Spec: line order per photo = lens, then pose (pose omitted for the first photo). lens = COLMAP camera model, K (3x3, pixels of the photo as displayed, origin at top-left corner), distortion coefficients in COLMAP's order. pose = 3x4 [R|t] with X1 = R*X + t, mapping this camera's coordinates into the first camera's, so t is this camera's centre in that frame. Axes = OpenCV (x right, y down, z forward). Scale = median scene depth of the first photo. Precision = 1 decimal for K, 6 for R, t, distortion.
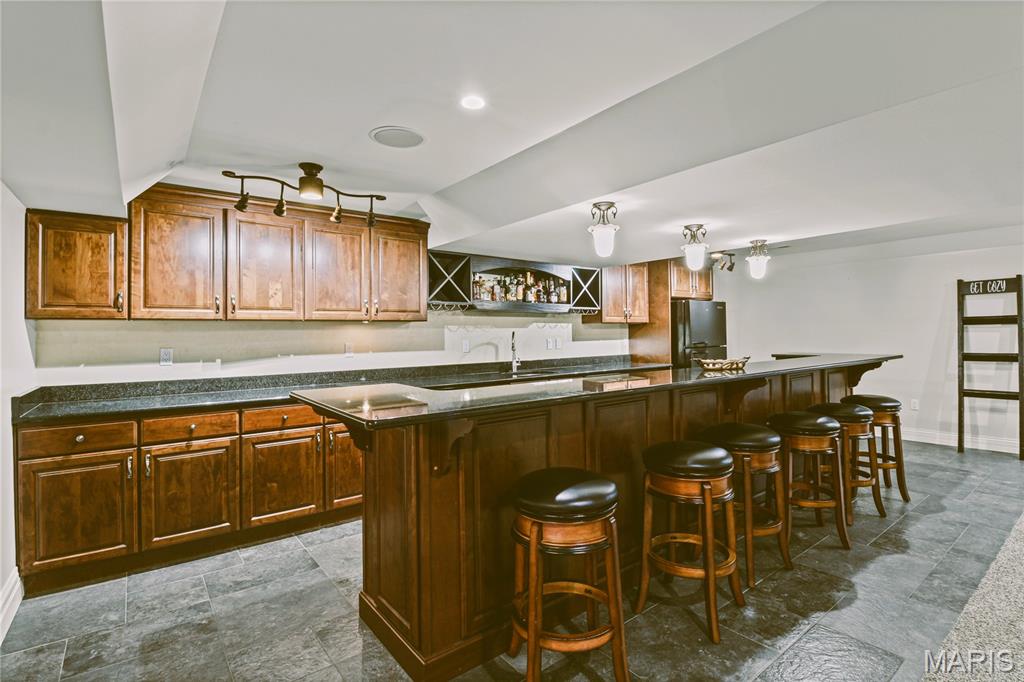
lens RADIAL K [[475.6, 0, 518.6], [0, 475.6, 317.9], [0, 0, 1]] dist [-0.018441, -0.006406]
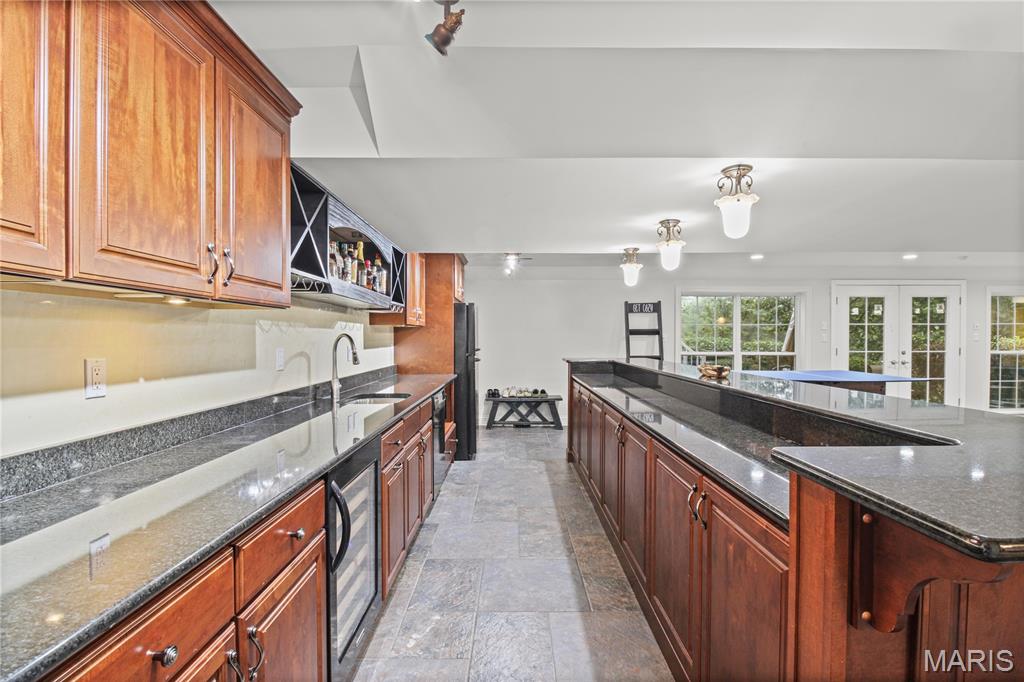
lens RADIAL K [[475.6, 0, 512.2], [0, 475.6, 342.1], [0, 0, 1]] dist [-0.018441, -0.006406]
pose [[0.627108, 0.004177, 0.778921, -0.373235], [-0.031550, 0.999301, 0.020042, 0.020812], [-0.778293, -0.037144, 0.626802, 0.465339]]
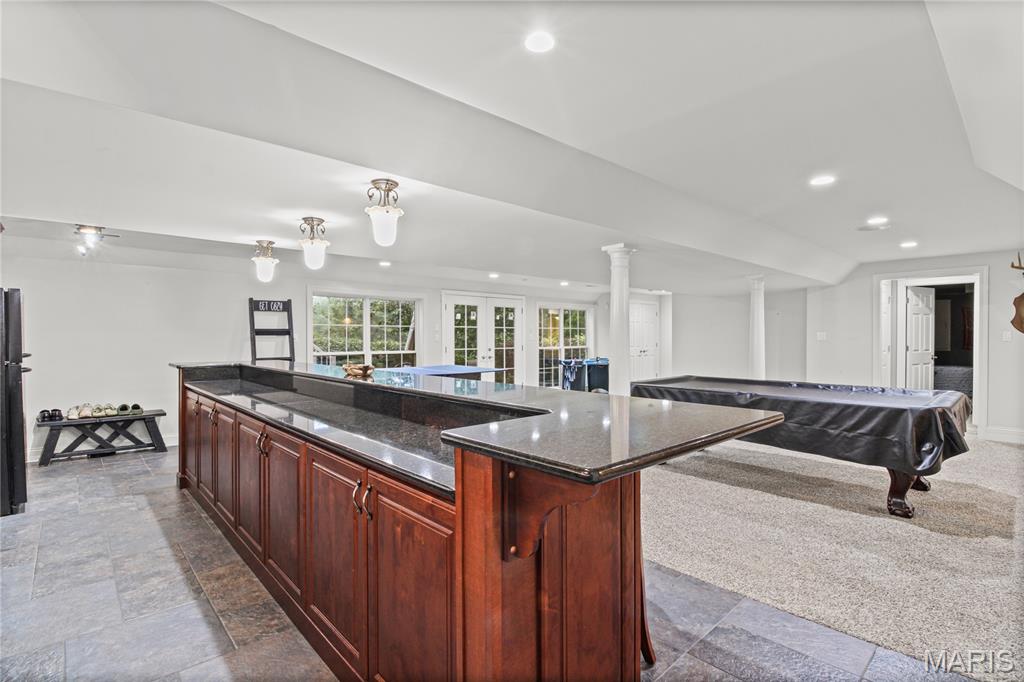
lens RADIAL K [[474.4, 0, 519.7], [0, 474.4, 338.4], [0, 0, 1]] dist [-0.024179, -0.005818]
pose [[-0.092177, 0.010500, 0.995687, -0.386277], [-0.029105, 0.999489, -0.013235, 0.021821], [-0.995317, -0.030199, -0.091824, 0.488209]]
